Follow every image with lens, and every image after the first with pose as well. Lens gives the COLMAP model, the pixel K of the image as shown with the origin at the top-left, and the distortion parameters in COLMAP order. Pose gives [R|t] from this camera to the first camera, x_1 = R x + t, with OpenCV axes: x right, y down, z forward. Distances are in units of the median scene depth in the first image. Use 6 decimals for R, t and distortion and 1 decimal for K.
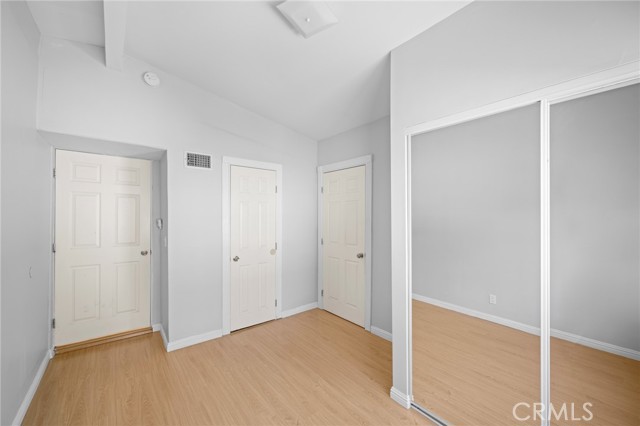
lens RADIAL K [[257.9, 0, 320.0], [0, 257.9, 213.0], [0, 0, 1]] dist [-0.001090, -0.000088]
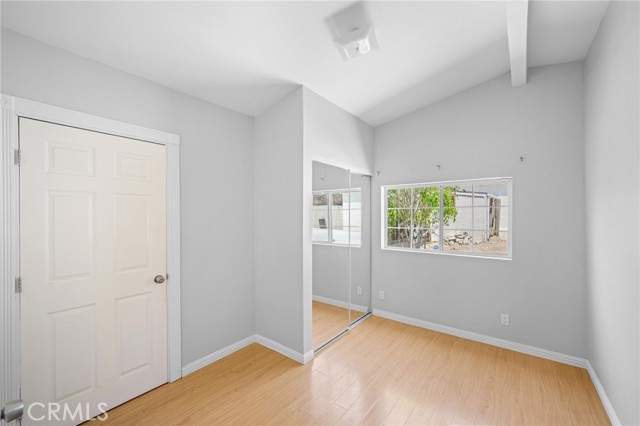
lens RADIAL K [[261.2, 0, 319.9], [0, 261.2, 210.0], [0, 0, 1]] dist [0.001431, 0.000205]
pose [[-0.247115, 0.010855, 0.968925, -0.632260], [-0.007009, 0.999891, -0.012989, -0.008395], [-0.968961, -0.010001, -0.247012, 0.807498]]
